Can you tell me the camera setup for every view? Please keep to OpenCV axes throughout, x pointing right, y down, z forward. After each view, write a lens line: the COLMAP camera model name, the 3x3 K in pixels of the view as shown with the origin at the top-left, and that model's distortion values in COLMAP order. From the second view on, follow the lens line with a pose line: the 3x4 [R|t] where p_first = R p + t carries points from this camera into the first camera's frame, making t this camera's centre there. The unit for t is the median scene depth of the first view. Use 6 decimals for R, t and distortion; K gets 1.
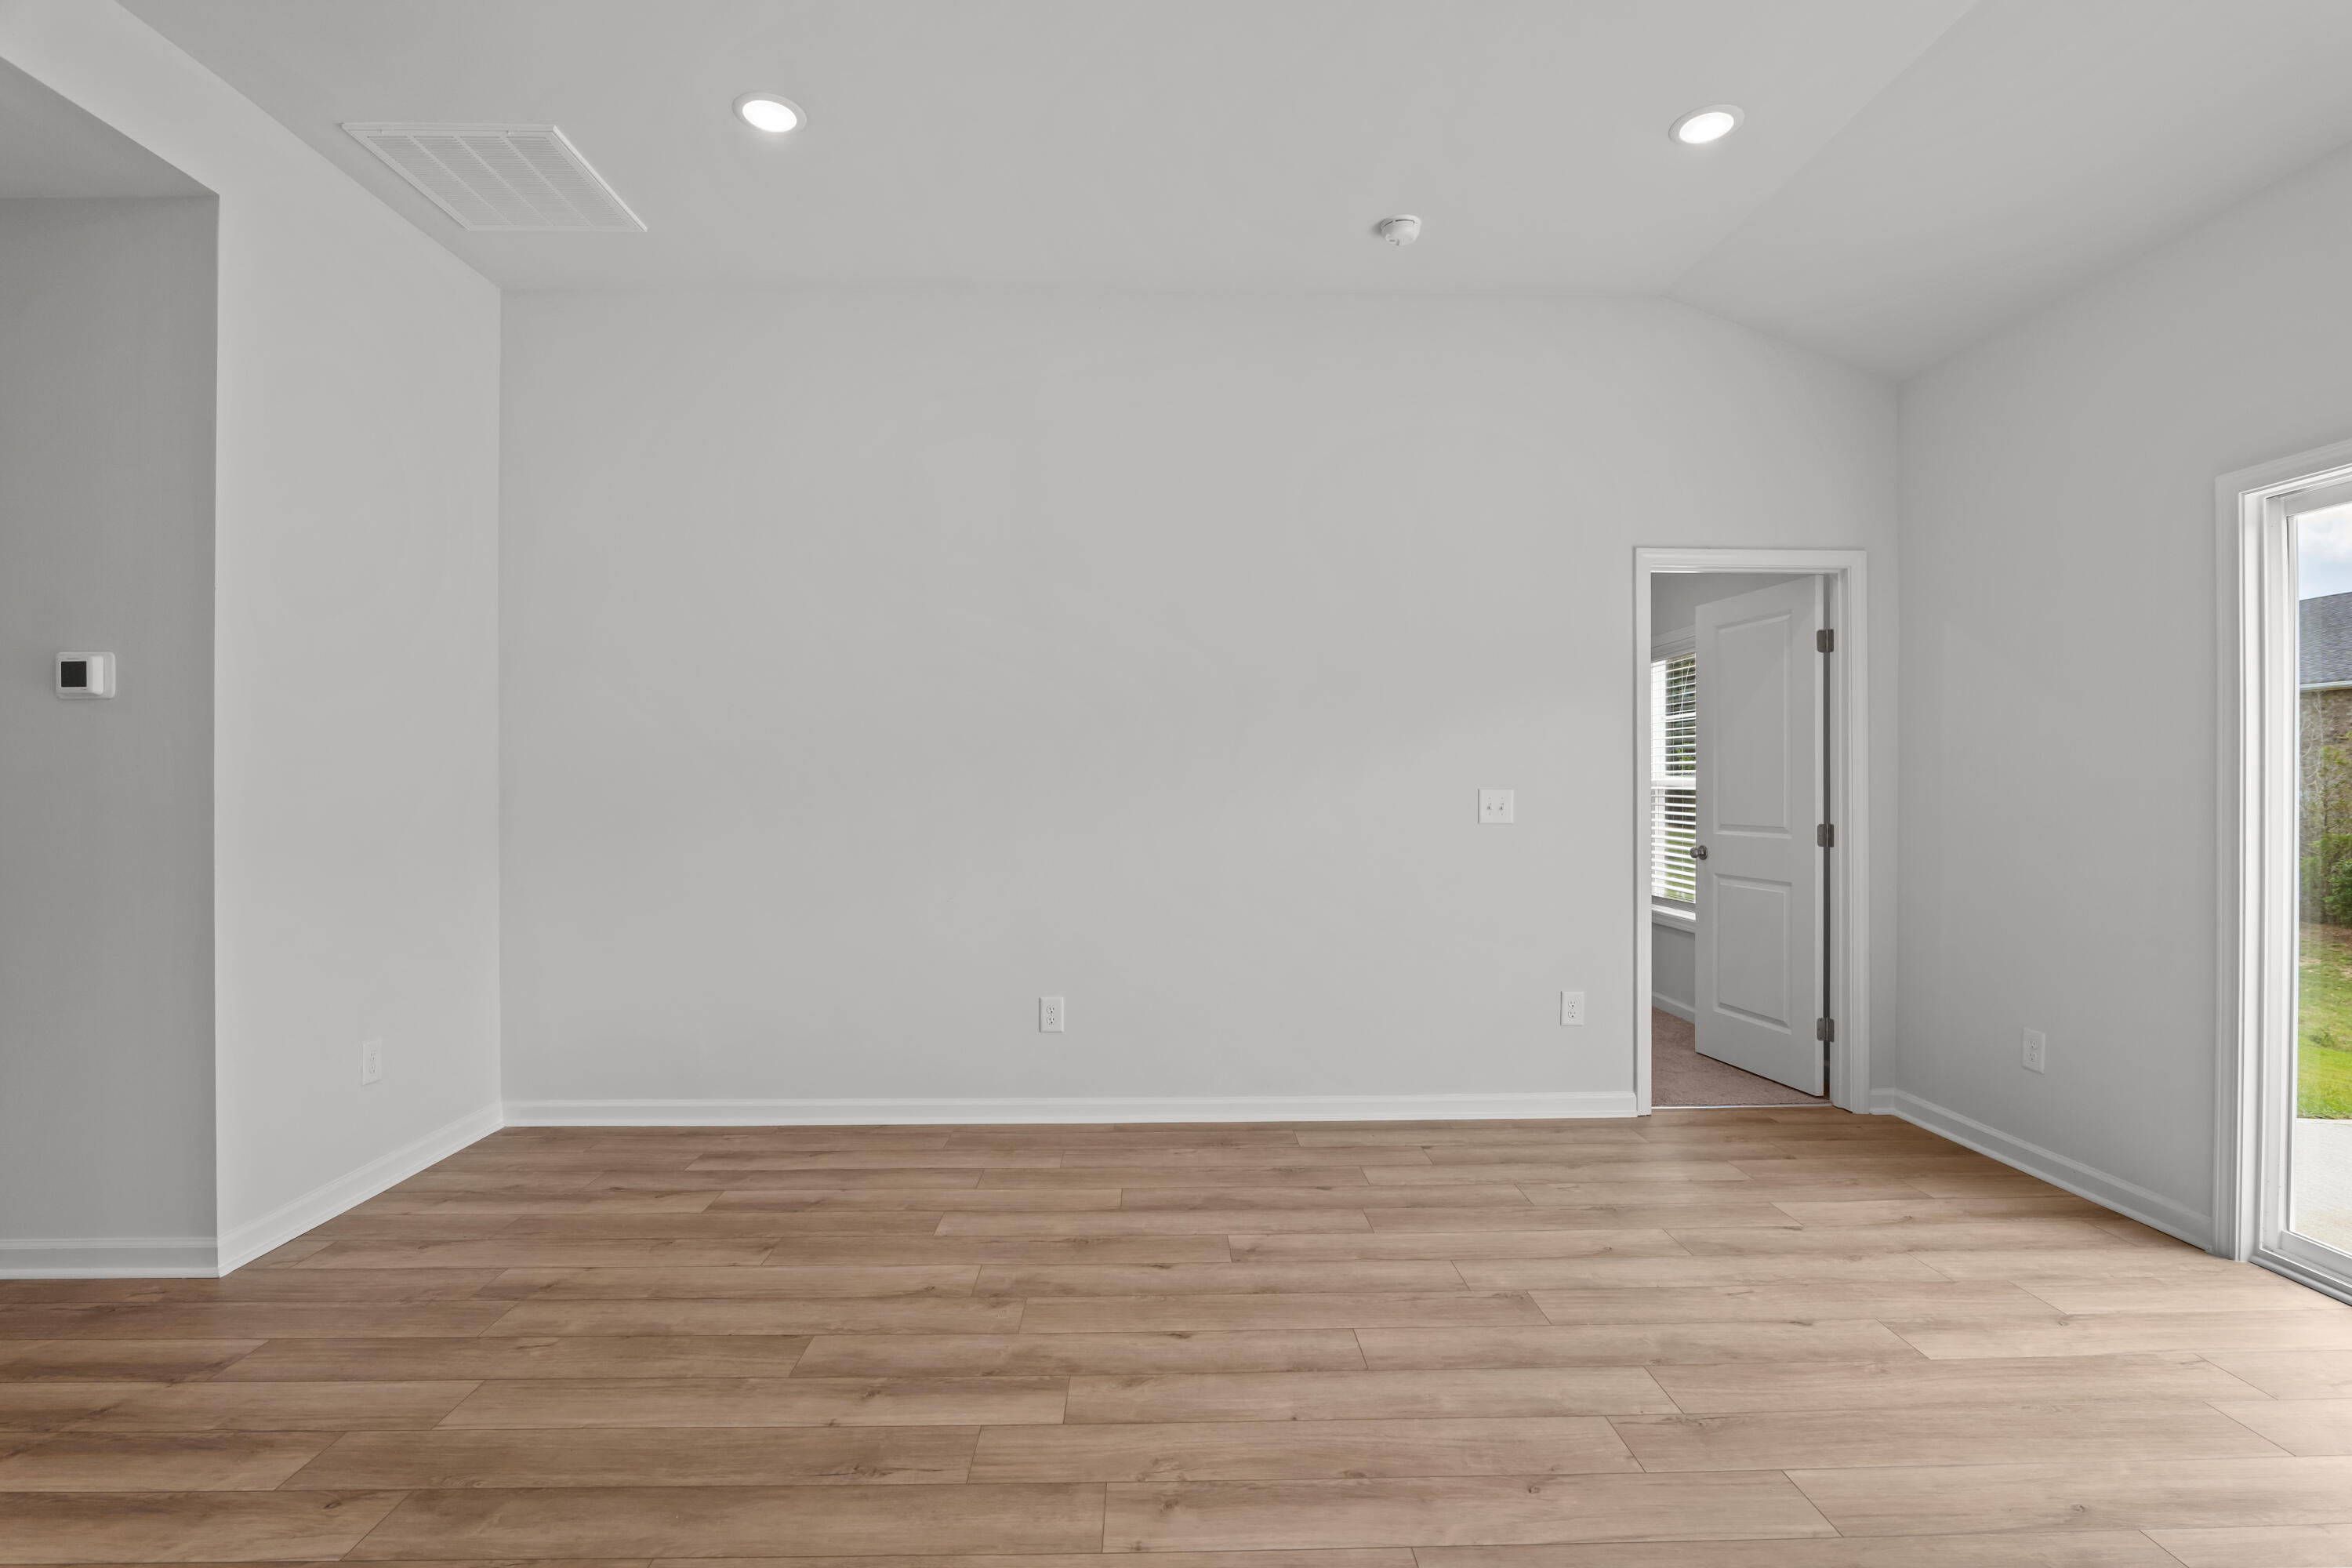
lens RADIAL K [[1098.1, 0, 1180.0], [0, 1098.1, 785.6], [0, 0, 1]] dist [-0.022326, 0.006356]
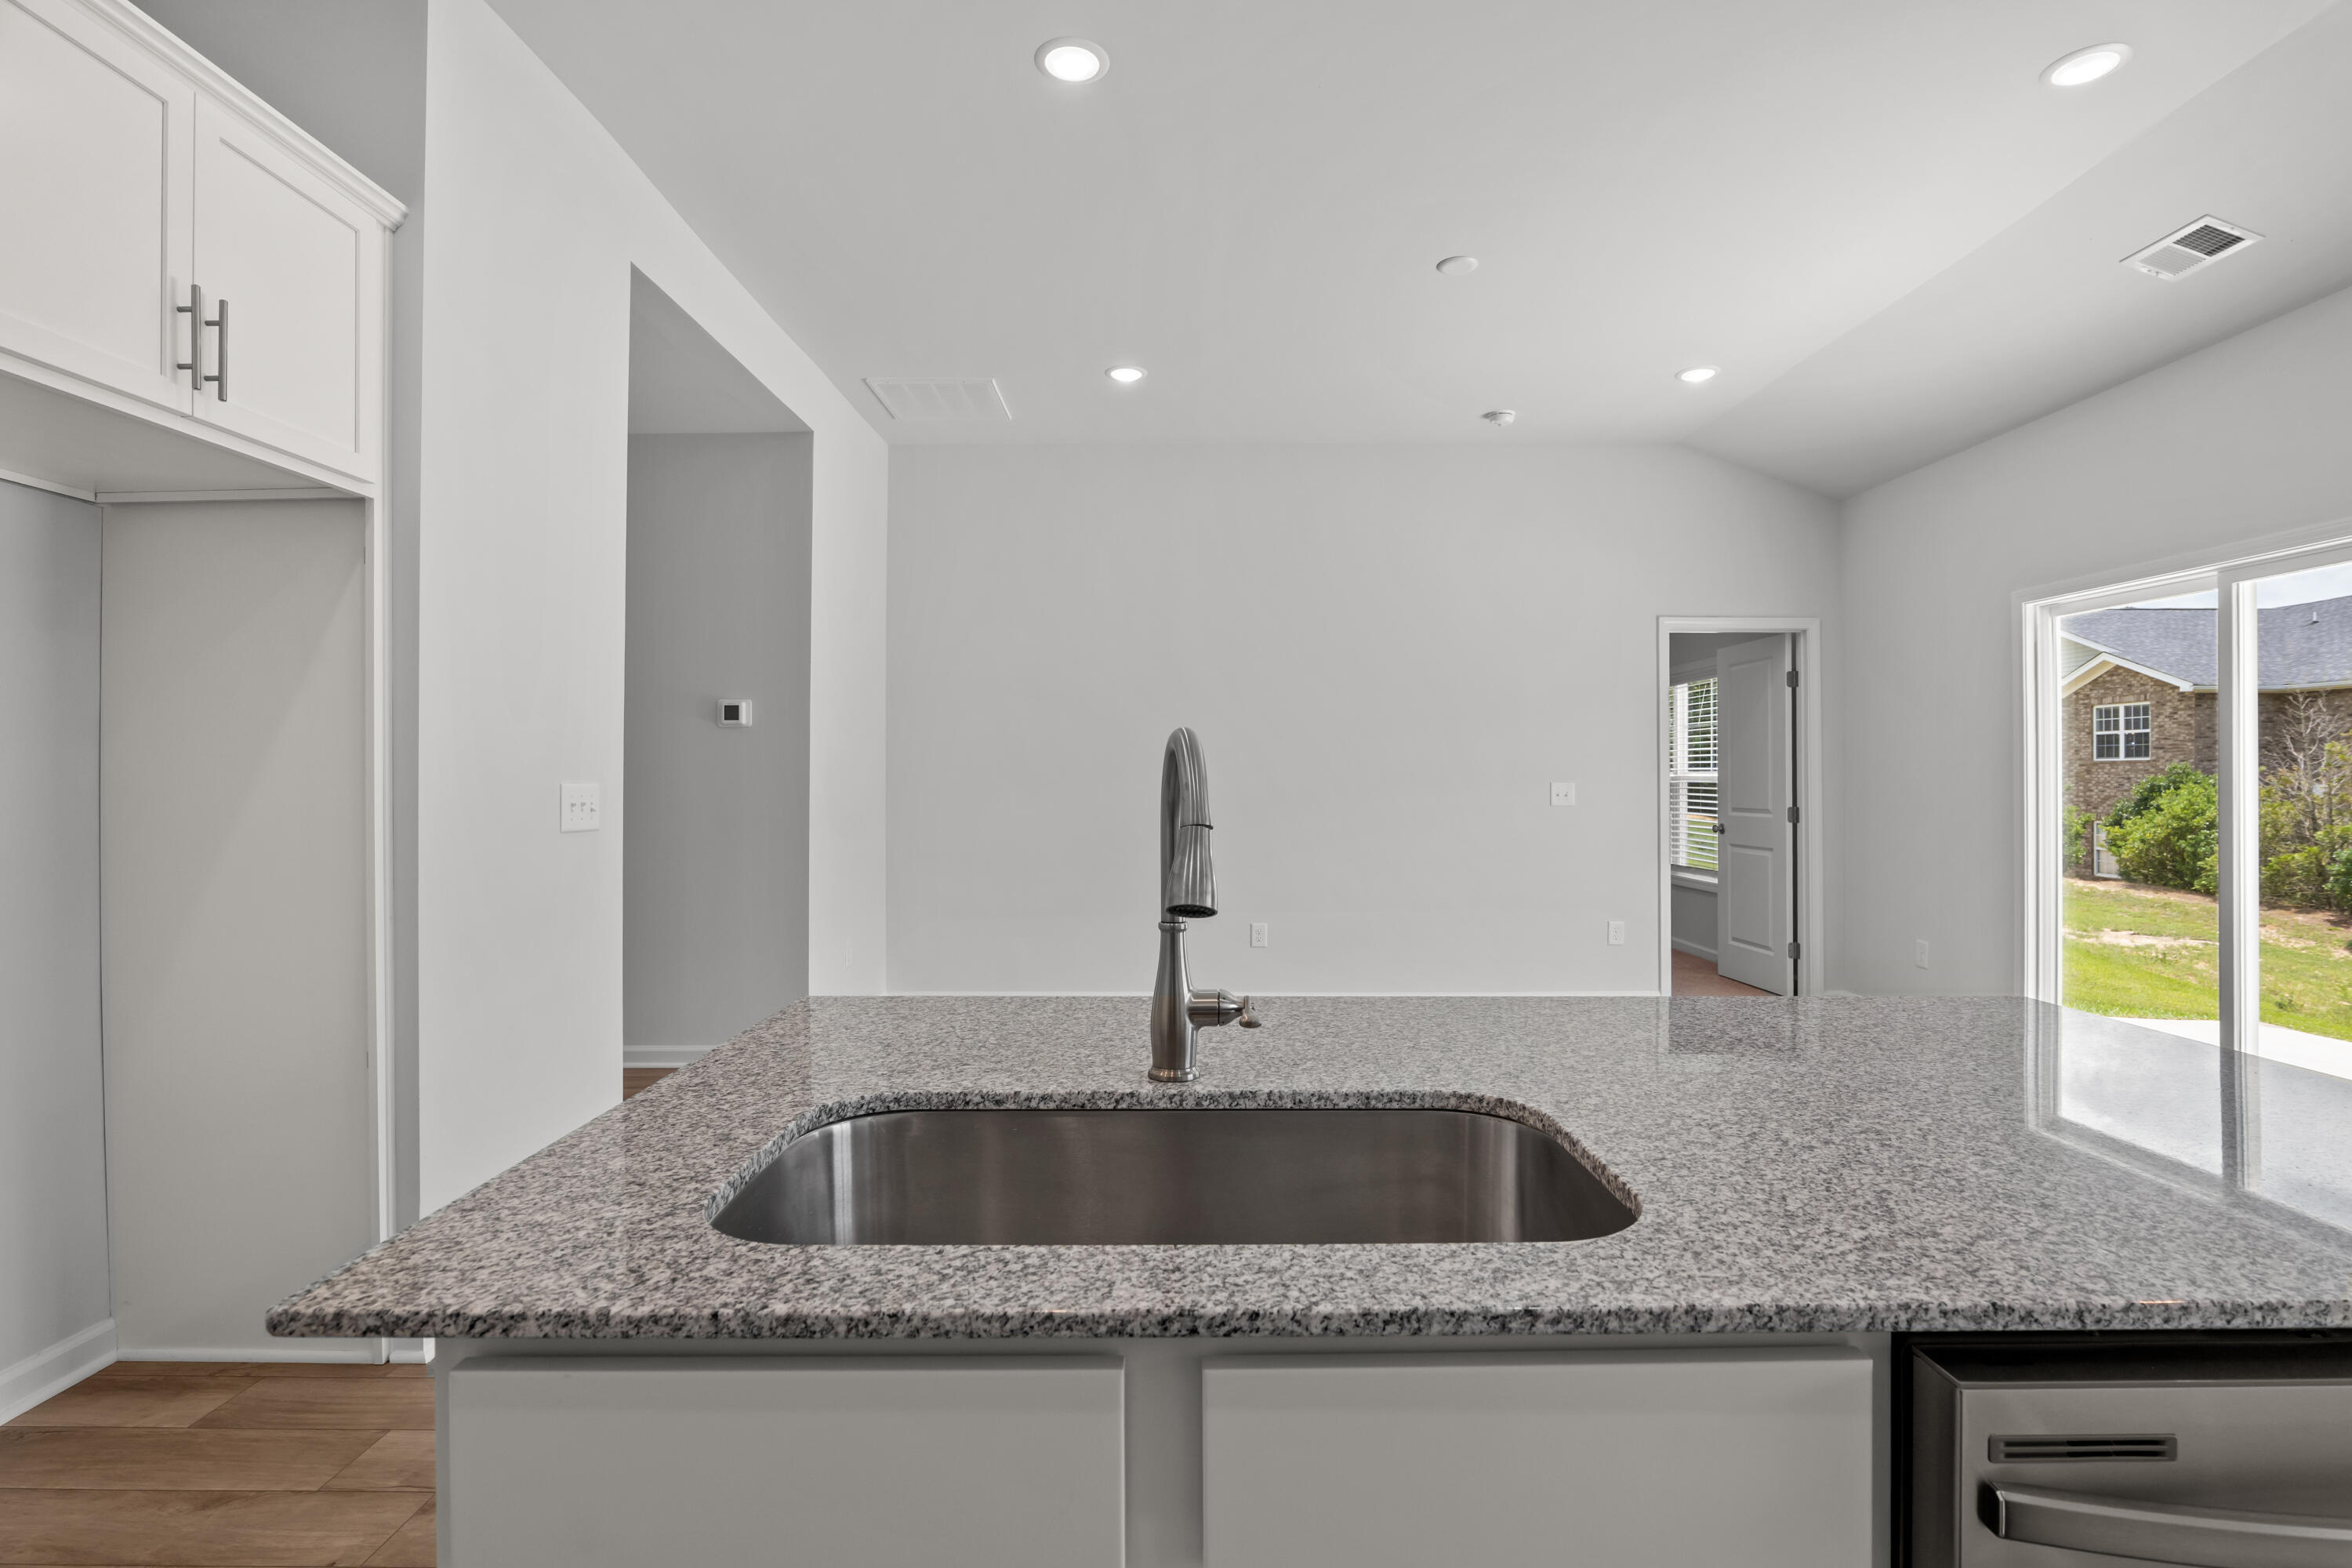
lens RADIAL K [[1098.1, 0, 1194.9], [0, 1098.1, 768.7], [0, 0, 1]] dist [-0.022326, 0.006356]
pose [[0.999764, 0.000502, -0.021738, -0.231320], [-0.000774, 0.999922, -0.012504, 0.004916], [0.021730, 0.012517, 0.999686, -0.640220]]
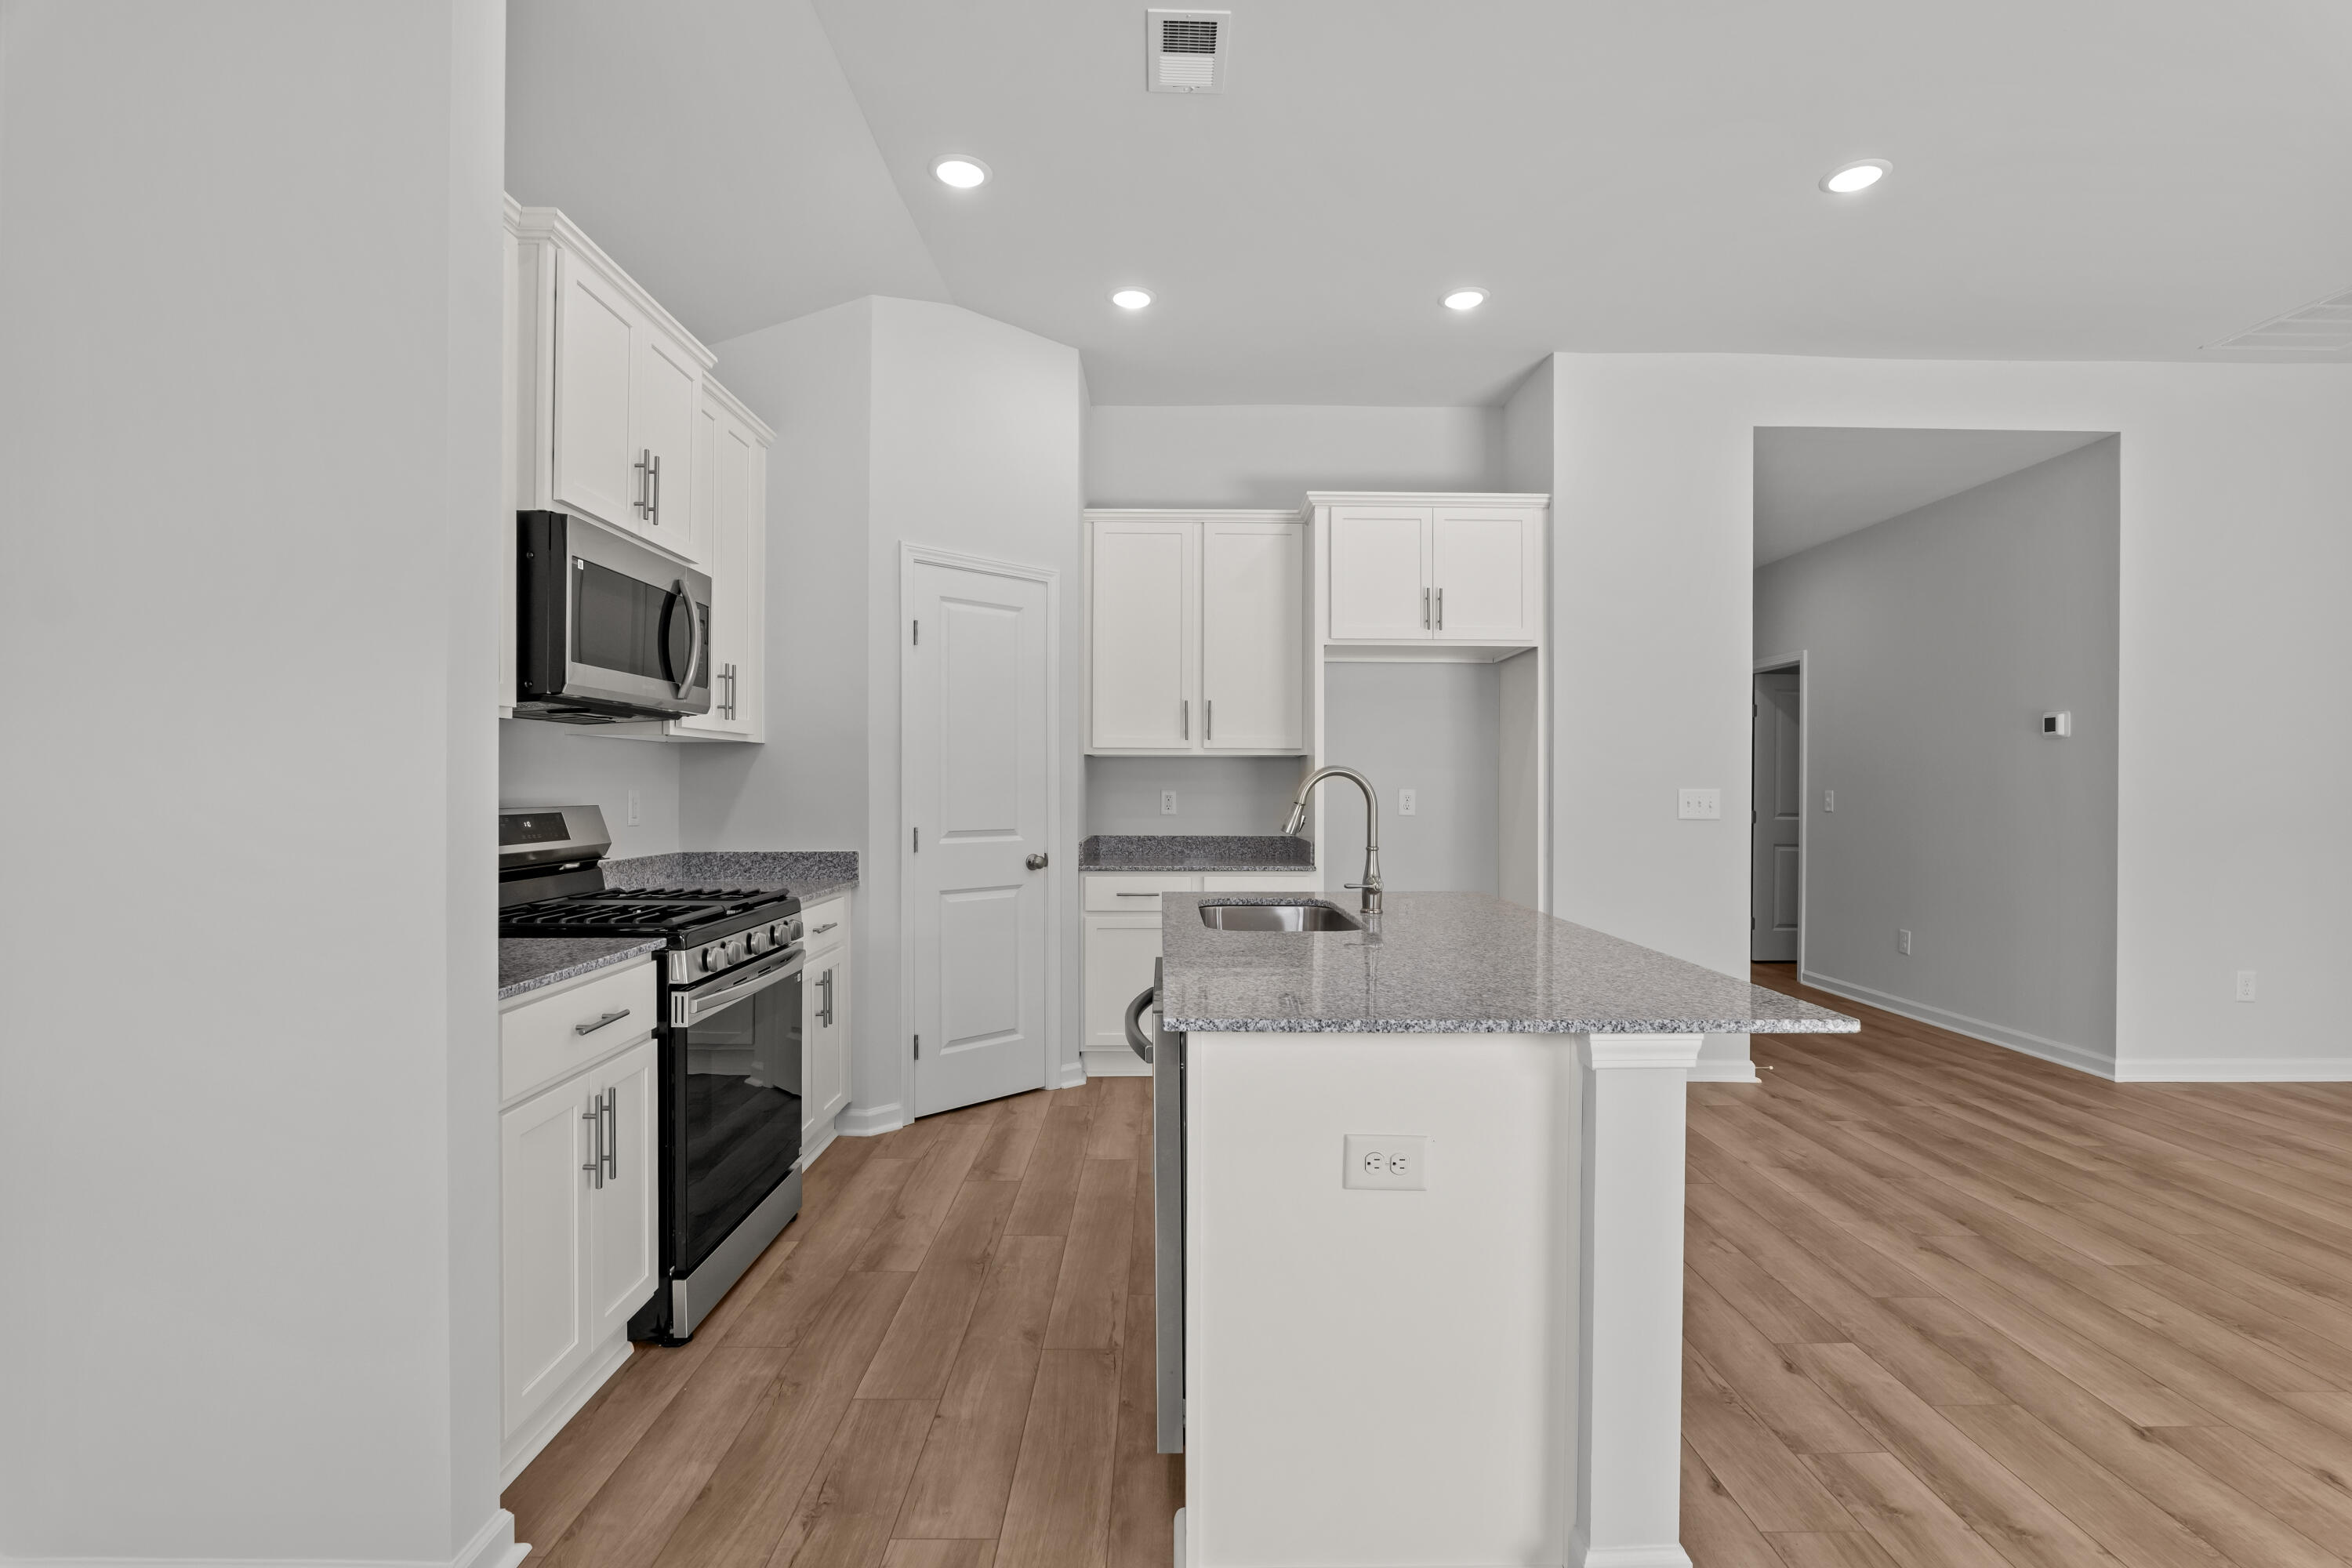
lens RADIAL K [[1098.1, 0, 1177.2], [0, 1098.1, 783.8], [0, 0, 1]] dist [-0.022326, 0.006356]
pose [[-0.017686, -0.000242, -0.999844, 0.731025], [-0.006911, 0.999976, -0.000120, 0.004863], [0.999820, 0.006908, -0.017688, -0.381130]]
